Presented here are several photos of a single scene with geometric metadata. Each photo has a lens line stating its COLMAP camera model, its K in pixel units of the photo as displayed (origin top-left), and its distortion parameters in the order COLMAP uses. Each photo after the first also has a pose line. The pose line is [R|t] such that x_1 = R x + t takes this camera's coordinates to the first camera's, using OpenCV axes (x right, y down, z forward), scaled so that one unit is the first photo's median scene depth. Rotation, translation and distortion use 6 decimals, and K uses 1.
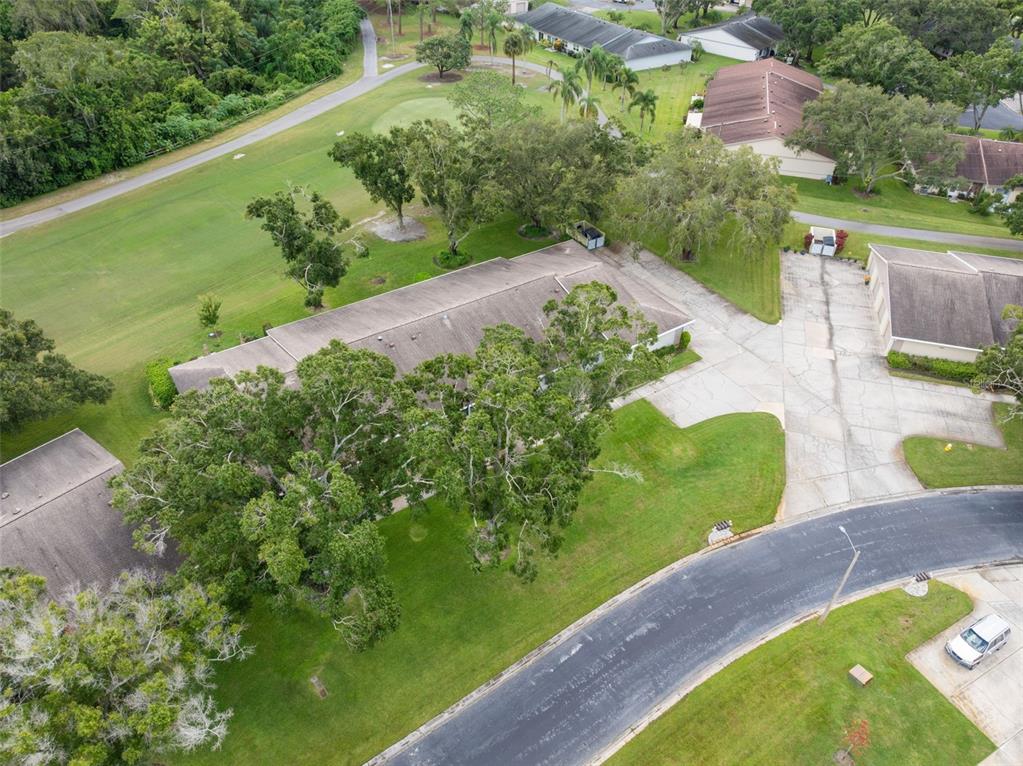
lens RADIAL K [[721.9, 0, 515.5], [0, 721.9, 376.8], [0, 0, 1]] dist [-0.043268, 0.006981]
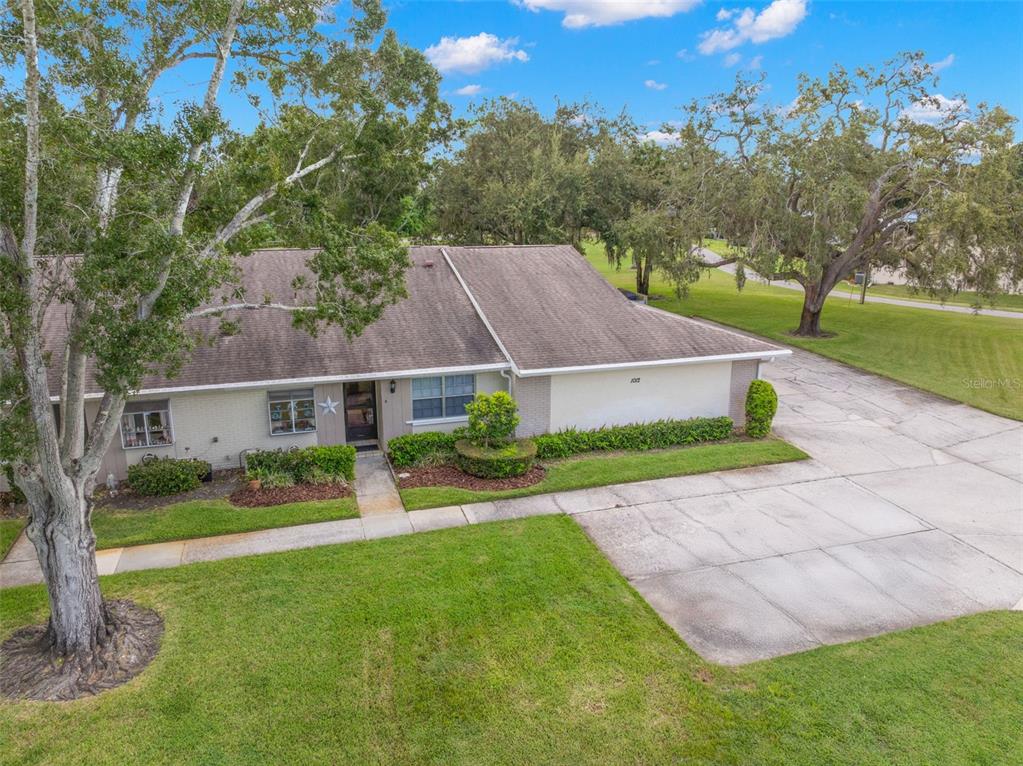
lens RADIAL K [[721.9, 0, 515.5], [0, 721.9, 376.8], [0, 0, 1]] dist [-0.043268, 0.006981]
pose [[0.963521, 0.058468, -0.261167, 0.215679], [-0.159149, 0.909731, -0.383485, 0.087035], [0.215170, 0.411061, 0.885850, 0.679260]]
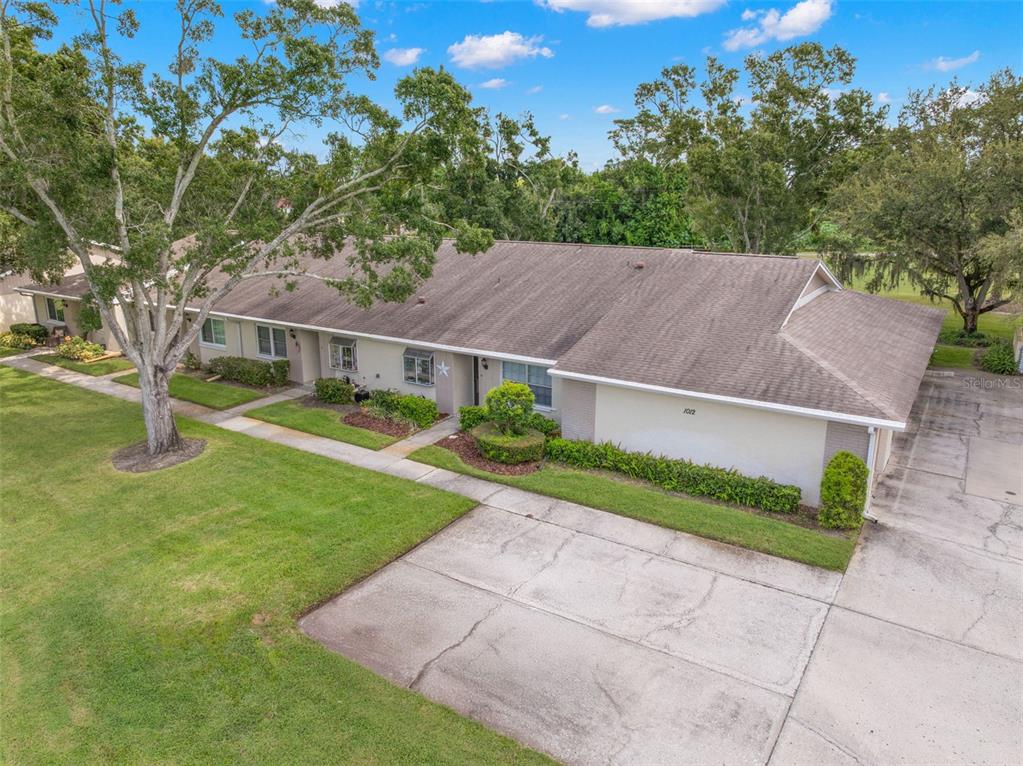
lens RADIAL K [[721.9, 0, 515.5], [0, 721.9, 376.8], [0, 0, 1]] dist [-0.043268, 0.006981]
pose [[0.396133, 0.219401, -0.891595, 0.412172], [-0.566510, 0.822580, -0.049281, -0.006813], [0.722596, 0.524619, 0.450144, 0.799939]]
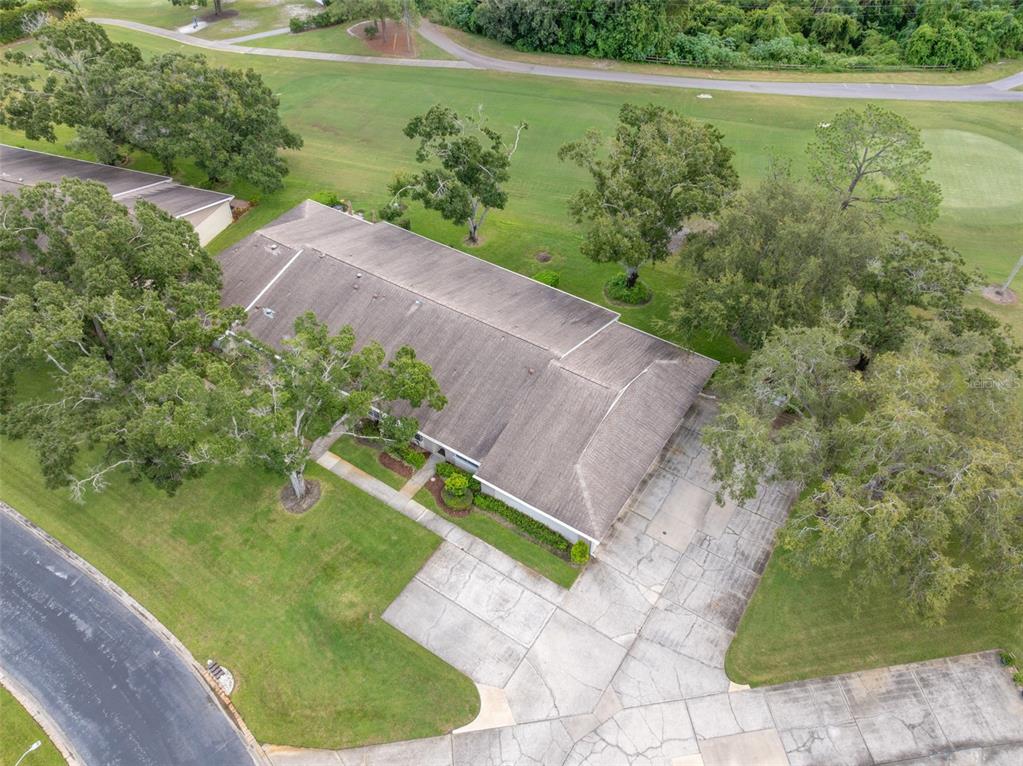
lens RADIAL K [[721.9, 0, 515.5], [0, 721.9, 376.8], [0, 0, 1]] dist [-0.043268, 0.006981]
pose [[0.389328, 0.636545, -0.665758, 0.560203], [-0.569405, 0.734460, 0.369251, -0.387154], [0.724018, 0.235326, 0.648398, 0.501276]]
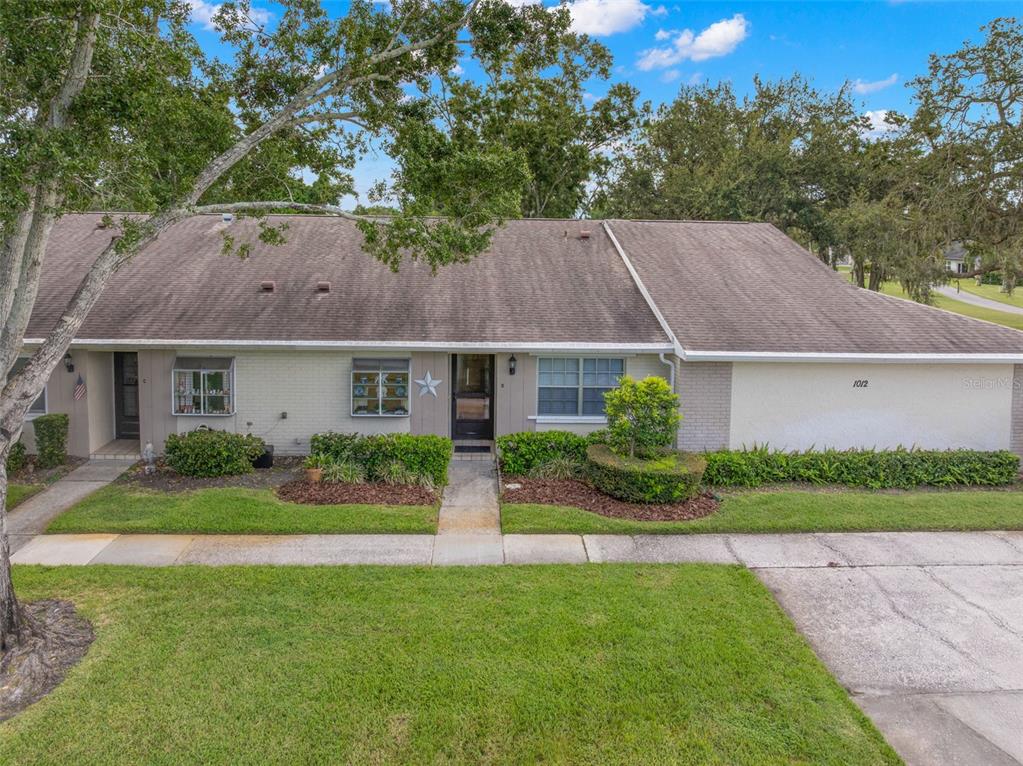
lens RADIAL K [[760.8, 0, 515.5], [0, 760.8, 269.0], [0, 0, 1]] dist [-0.027122, -0.008860]
pose [[0.861681, 0.029062, -0.506618, 0.208204], [-0.320499, 0.805200, -0.498932, 0.077184], [0.393429, 0.592291, 0.703140, 0.754529]]
